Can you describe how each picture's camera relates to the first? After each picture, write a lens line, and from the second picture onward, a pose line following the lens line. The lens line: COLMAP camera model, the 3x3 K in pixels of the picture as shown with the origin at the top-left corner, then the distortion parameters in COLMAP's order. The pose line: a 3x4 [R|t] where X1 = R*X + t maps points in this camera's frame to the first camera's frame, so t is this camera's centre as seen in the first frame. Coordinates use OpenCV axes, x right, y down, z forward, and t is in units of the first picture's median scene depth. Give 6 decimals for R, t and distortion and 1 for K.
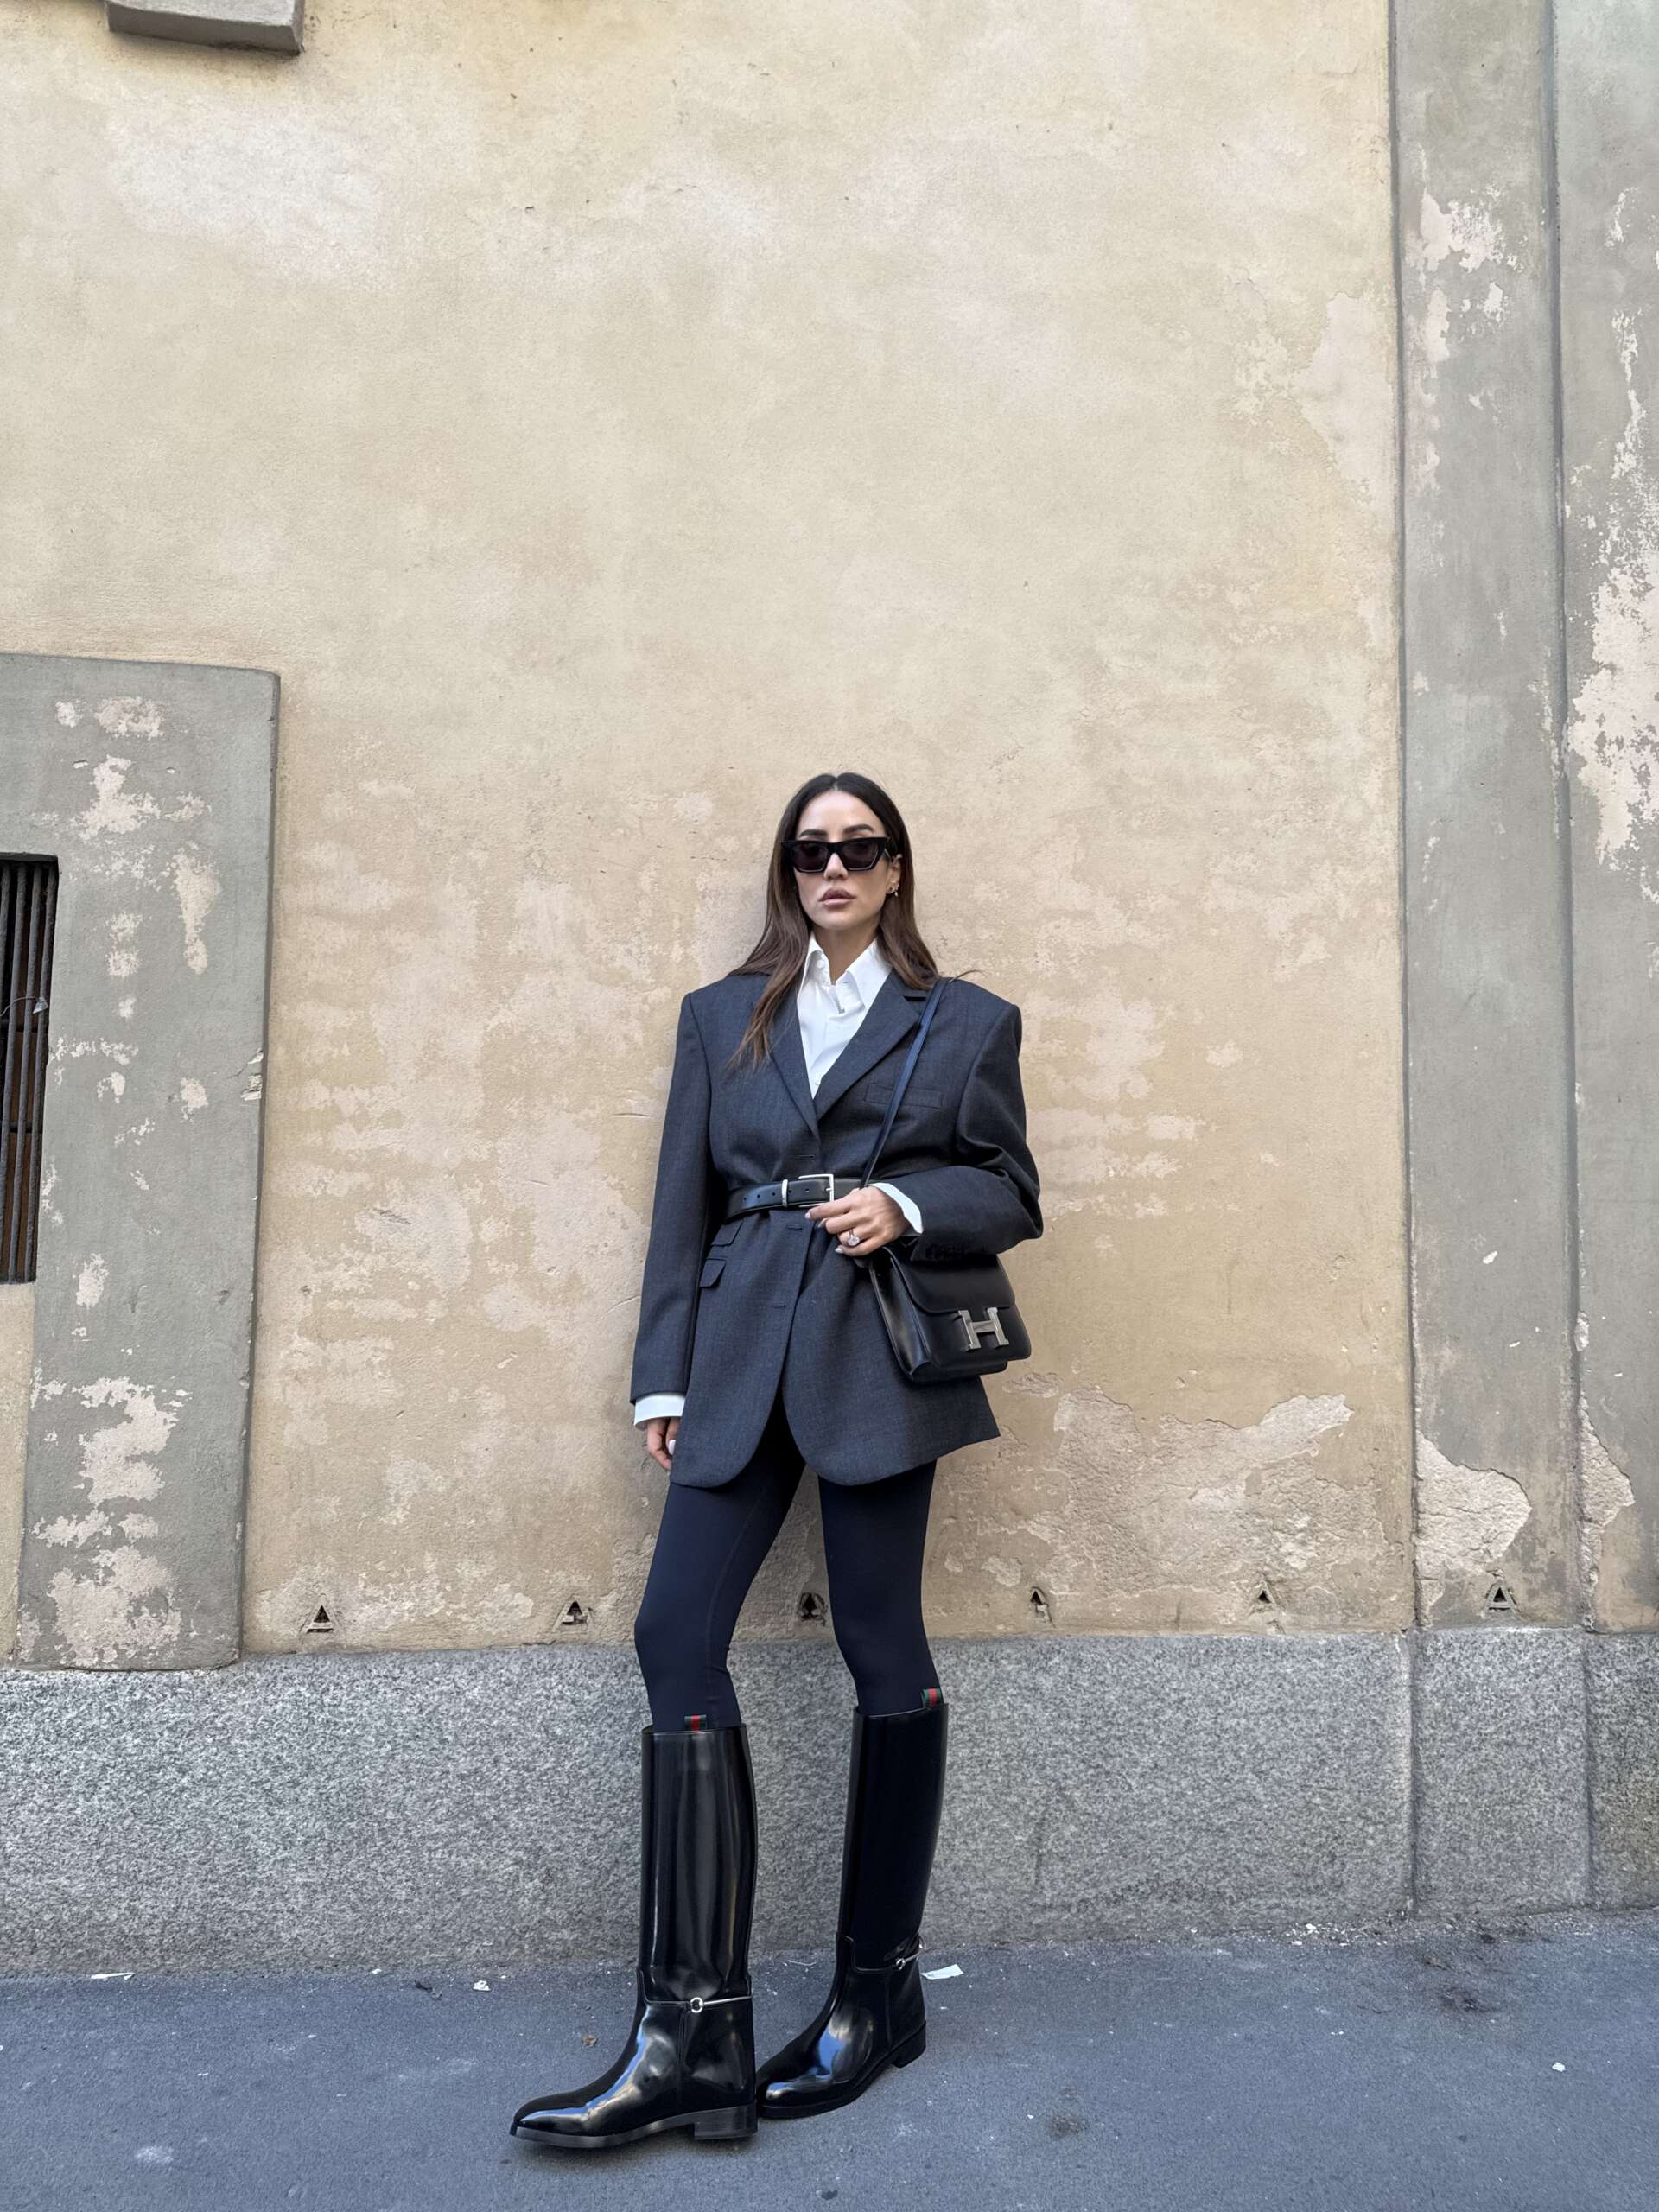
lens RADIAL K [[1592.4, 0, 847.0], [0, 1592.4, 1108.2], [0, 0, 1]] dist [-0.002614, -0.018765]
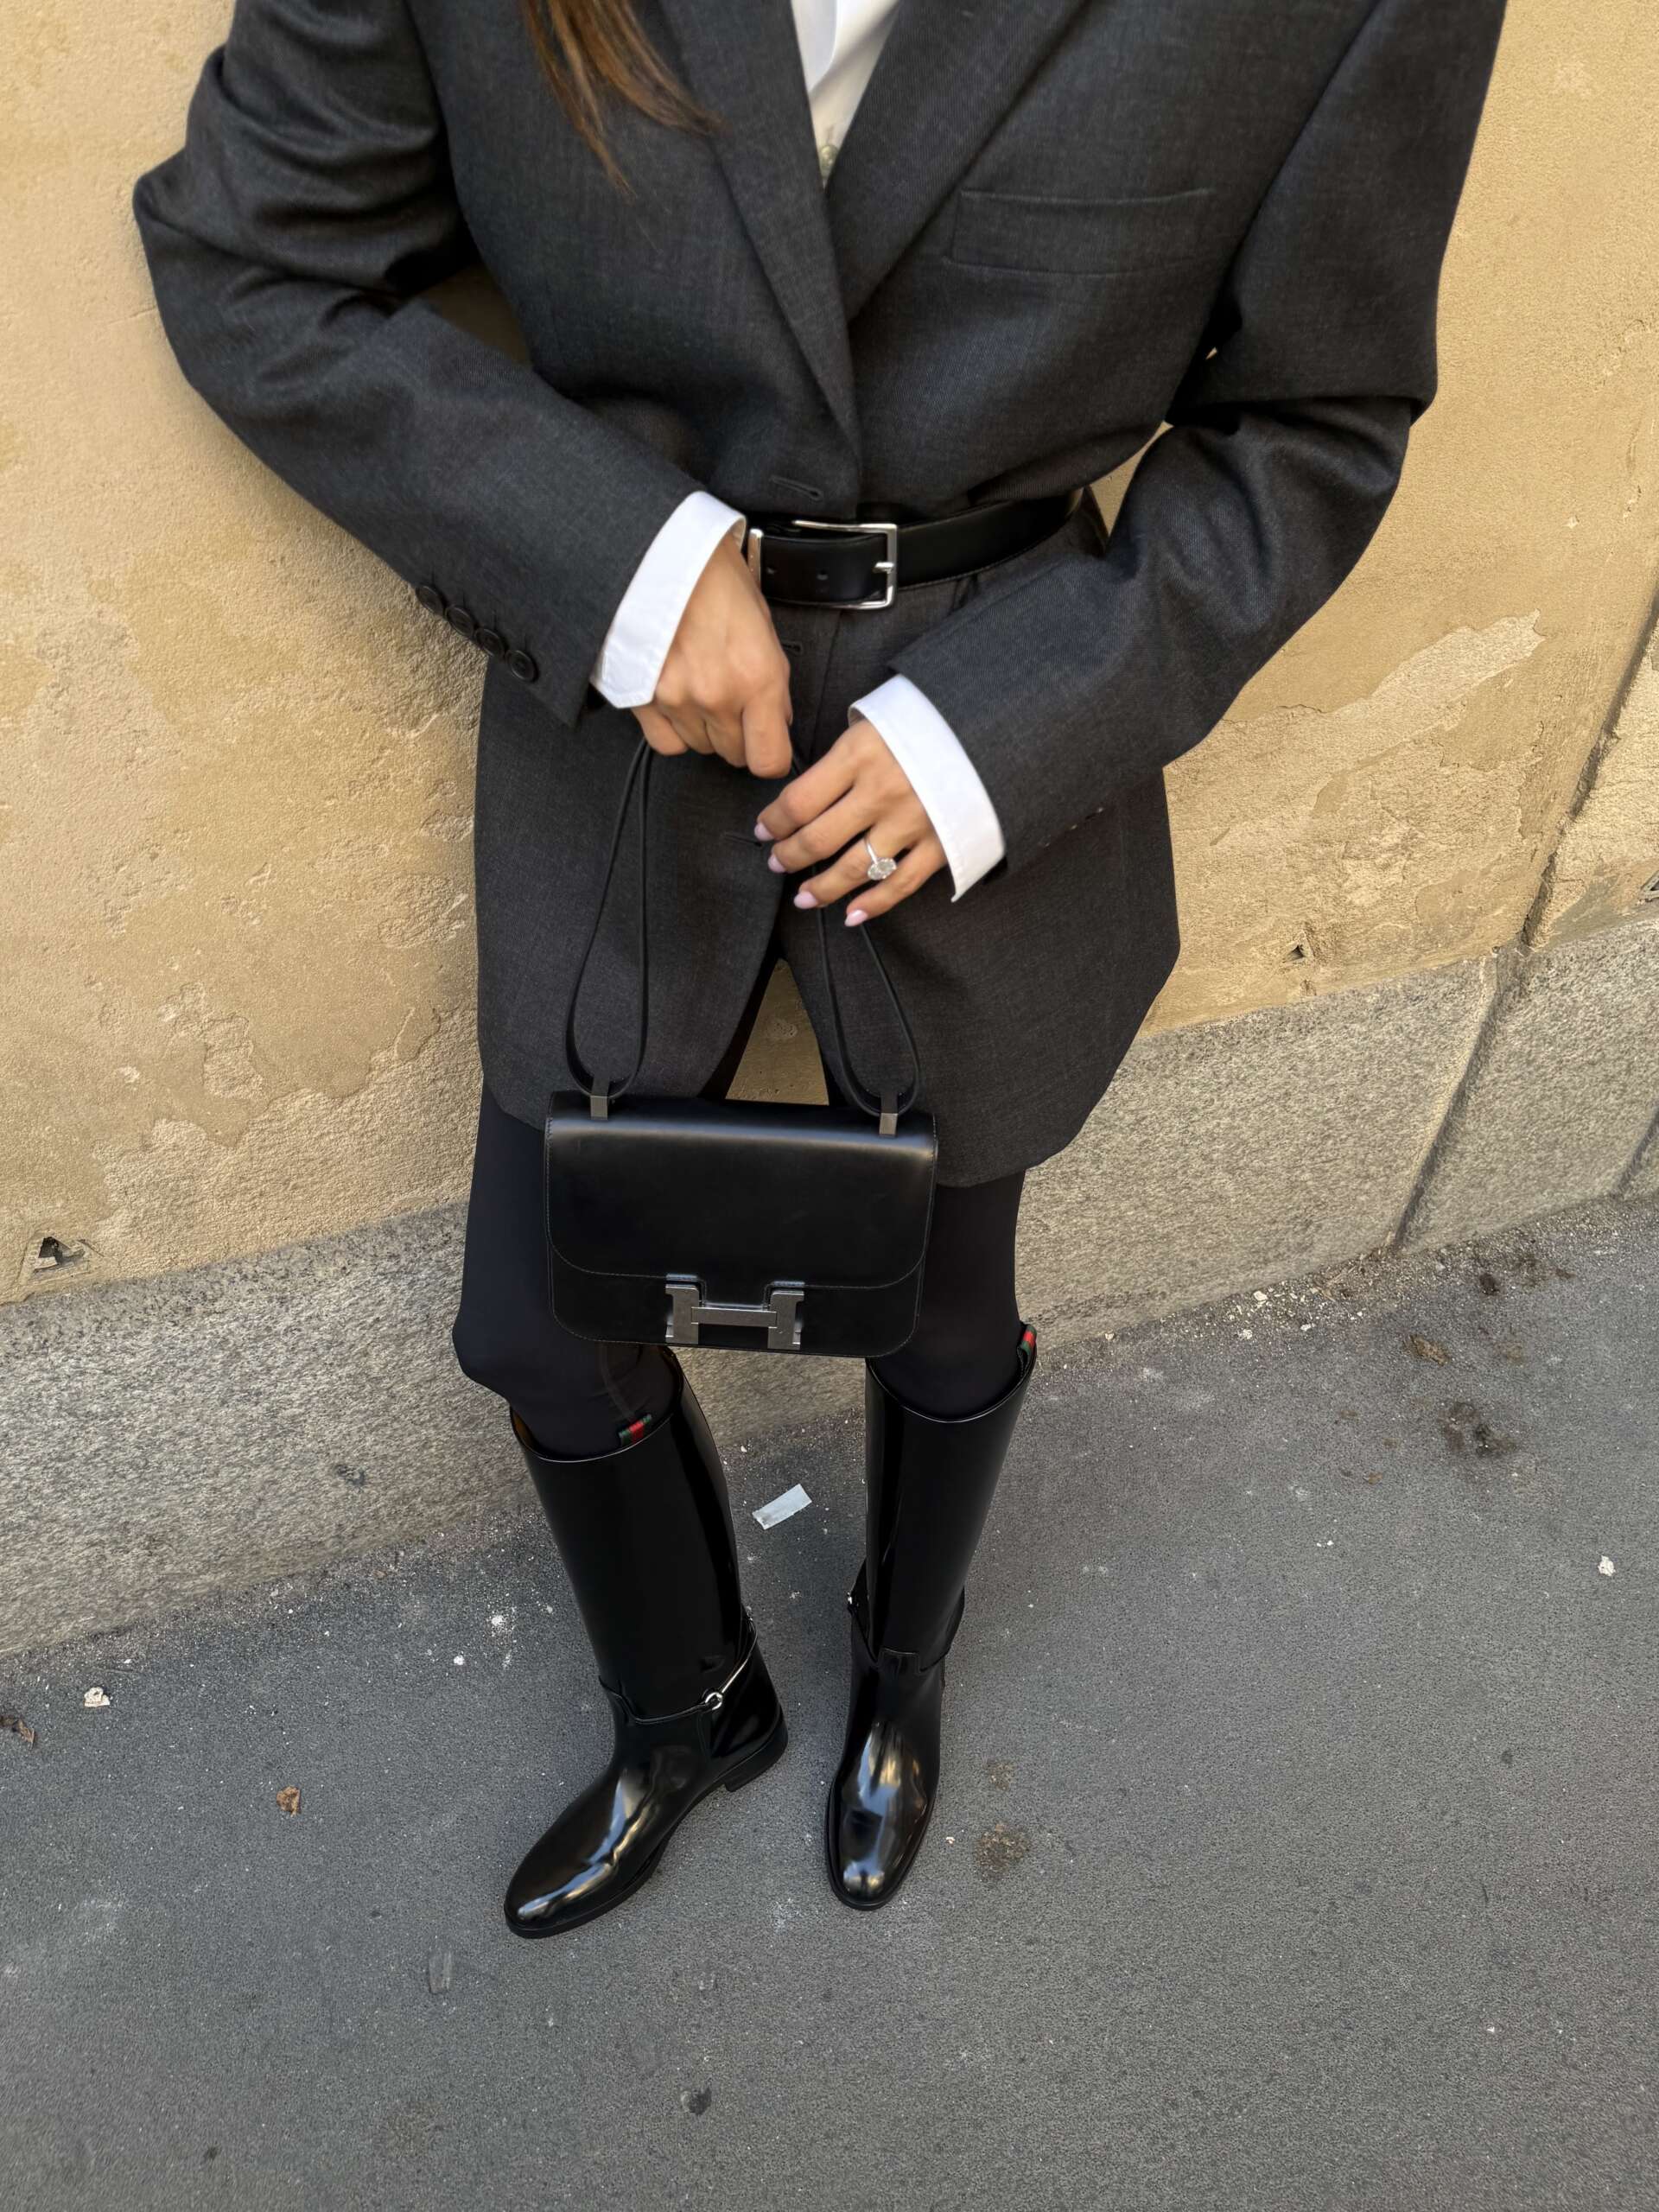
lens RADIAL K [[1629.7, 0, 816.7], [0, 1629.7, 1118.2], [0, 0, 1]] dist [0.042986, -0.044095]
pose [[0.980087, -0.143865, 0.136868, 0.001581], [-0.015086, 0.633329, 0.773736, -0.113622], [-0.197996, -0.760393, 0.618547, 0.636784]]
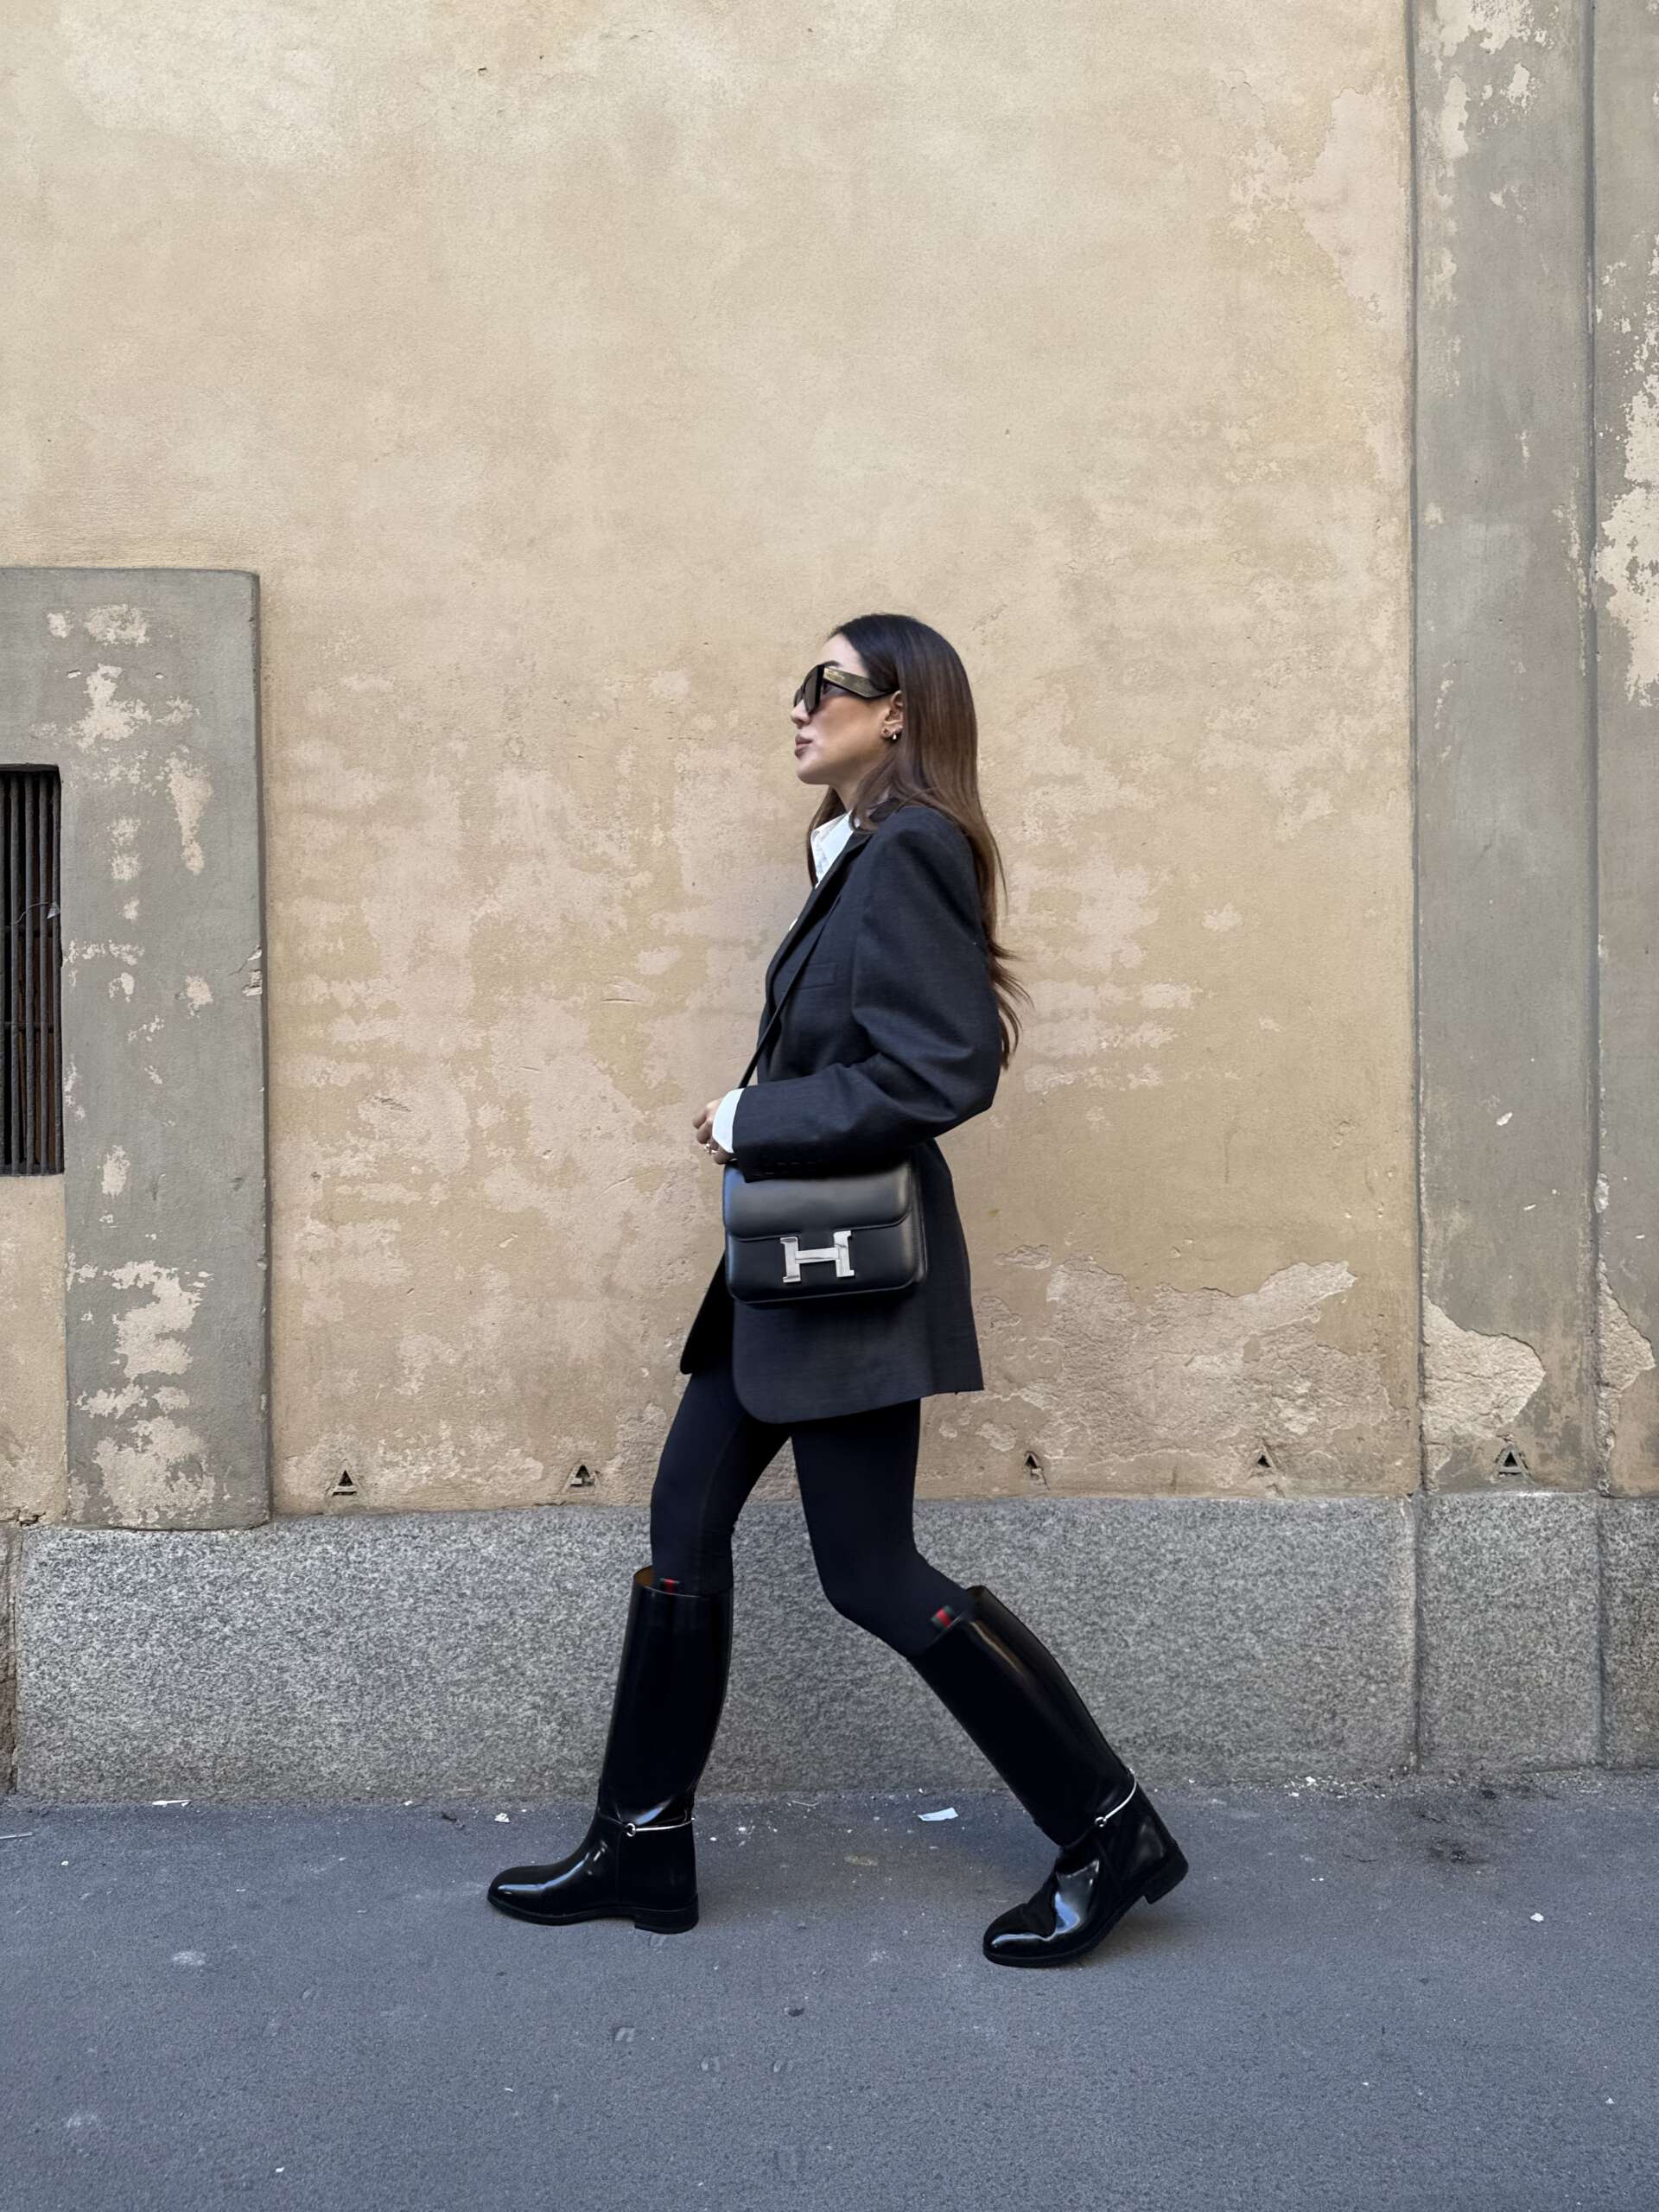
lens RADIAL K [[1592.4, 0, 818.9], [0, 1592.4, 1125.7], [0, 0, 1]] dist [-0.002614, -0.018765]
pose [[0.994807, -0.022213, -0.099322, 0.089782], [0.030820, 0.995820, 0.085976, 0.001826], [0.096997, -0.088591, 0.991334, -0.002118]]
